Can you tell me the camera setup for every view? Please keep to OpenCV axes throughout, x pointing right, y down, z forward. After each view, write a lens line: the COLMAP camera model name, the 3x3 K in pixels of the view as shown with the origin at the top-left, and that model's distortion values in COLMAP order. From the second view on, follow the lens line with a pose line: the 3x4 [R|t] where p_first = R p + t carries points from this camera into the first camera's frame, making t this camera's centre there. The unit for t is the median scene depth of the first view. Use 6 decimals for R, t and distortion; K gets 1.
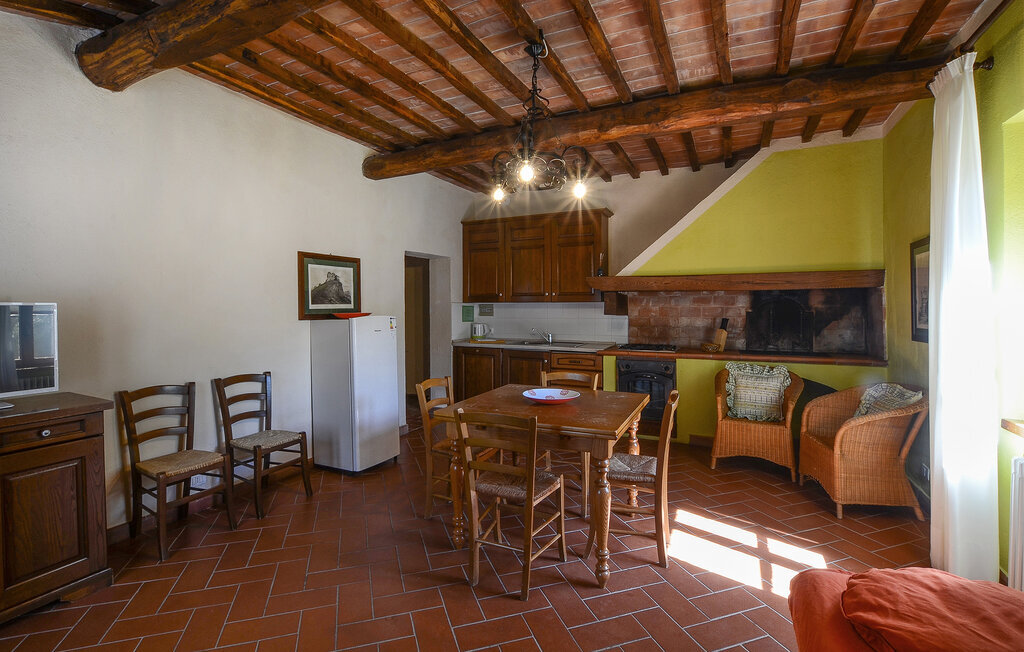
lens RADIAL K [[476.7, 0, 508.0], [0, 476.7, 313.2], [0, 0, 1]] dist [-0.000826, -0.000031]
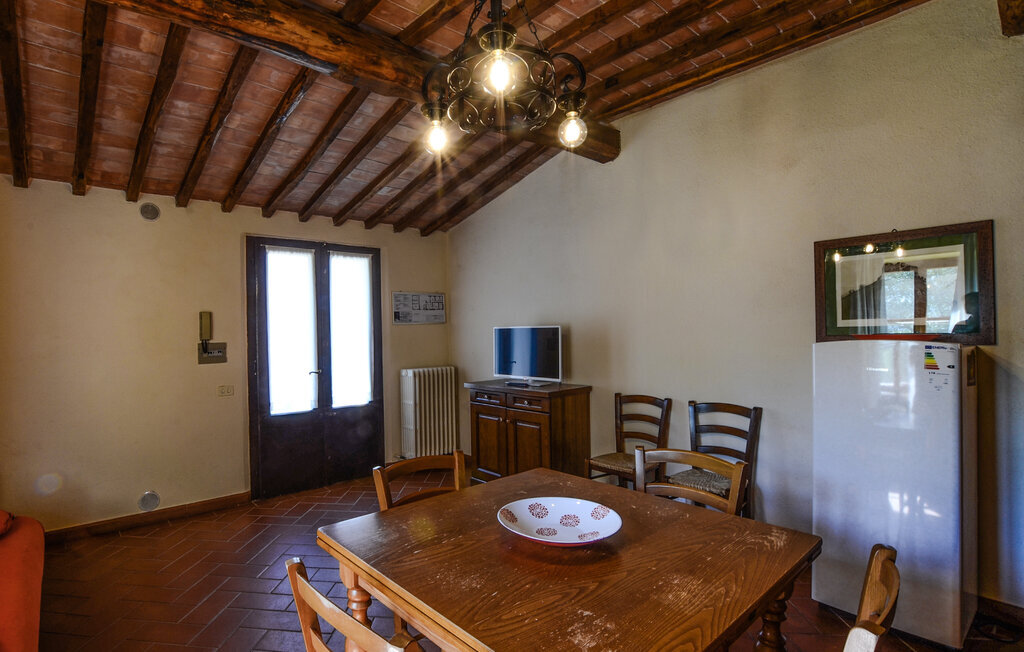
lens RADIAL K [[509.5, 0, 448.7], [0, 509.5, 331.2], [0, 0, 1]] dist [-0.001835, -0.000552]
pose [[-0.427788, 0.015266, -0.903750, 0.337974], [0.008644, 0.999881, 0.012798, -0.012853], [0.903838, -0.002337, -0.427869, 0.644638]]
